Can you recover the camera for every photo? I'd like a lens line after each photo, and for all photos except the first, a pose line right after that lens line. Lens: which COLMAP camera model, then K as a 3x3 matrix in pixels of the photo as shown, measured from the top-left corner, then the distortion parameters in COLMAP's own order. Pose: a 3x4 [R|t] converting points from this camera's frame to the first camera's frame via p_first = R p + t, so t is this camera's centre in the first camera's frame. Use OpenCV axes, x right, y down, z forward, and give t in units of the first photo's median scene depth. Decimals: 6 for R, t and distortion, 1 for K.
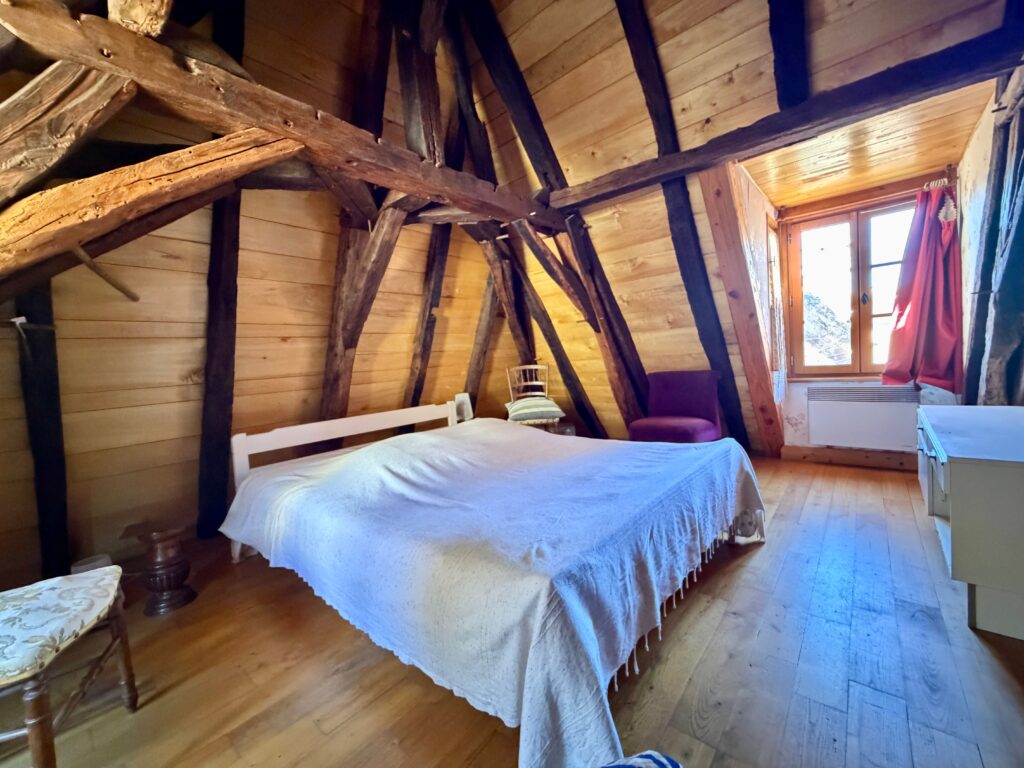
lens RADIAL K [[408.0, 0, 508.9], [0, 408.0, 386.1], [0, 0, 1]] dist [-0.001033, 0.000768]
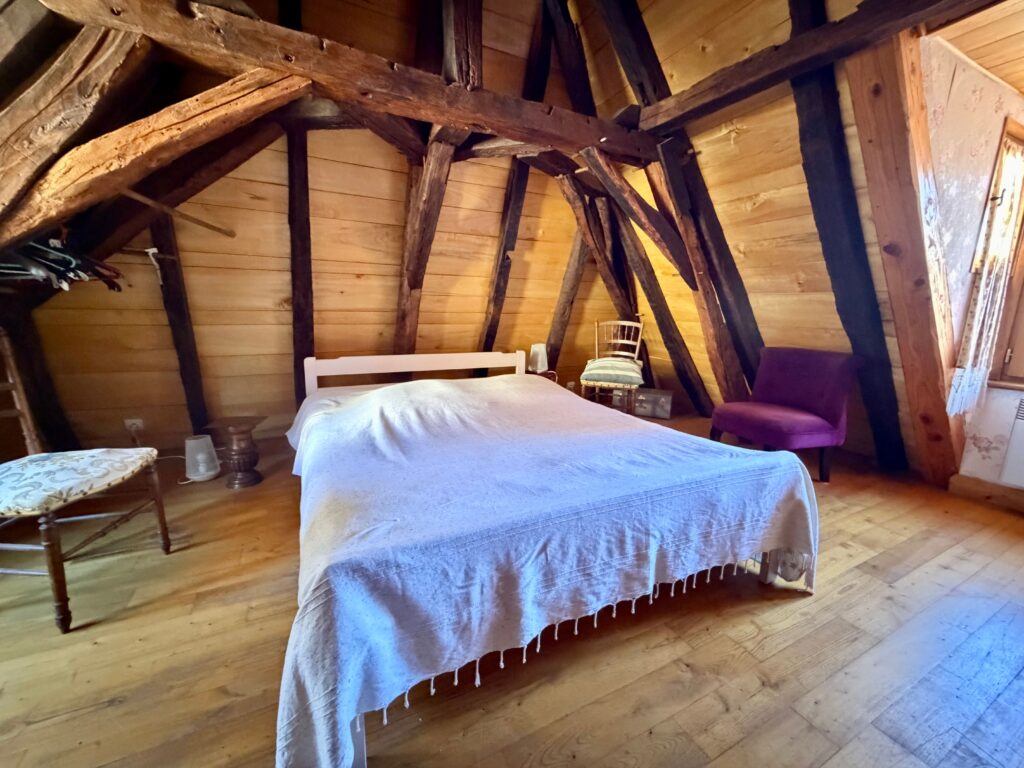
lens RADIAL K [[408.0, 0, 510.4], [0, 408.0, 385.7], [0, 0, 1]] dist [-0.001033, 0.000768]
pose [[0.922086, 0.157208, -0.353615, 0.323332], [-0.106725, 0.981637, 0.158112, -0.054514], [0.371978, -0.108053, 0.921931, 0.143374]]
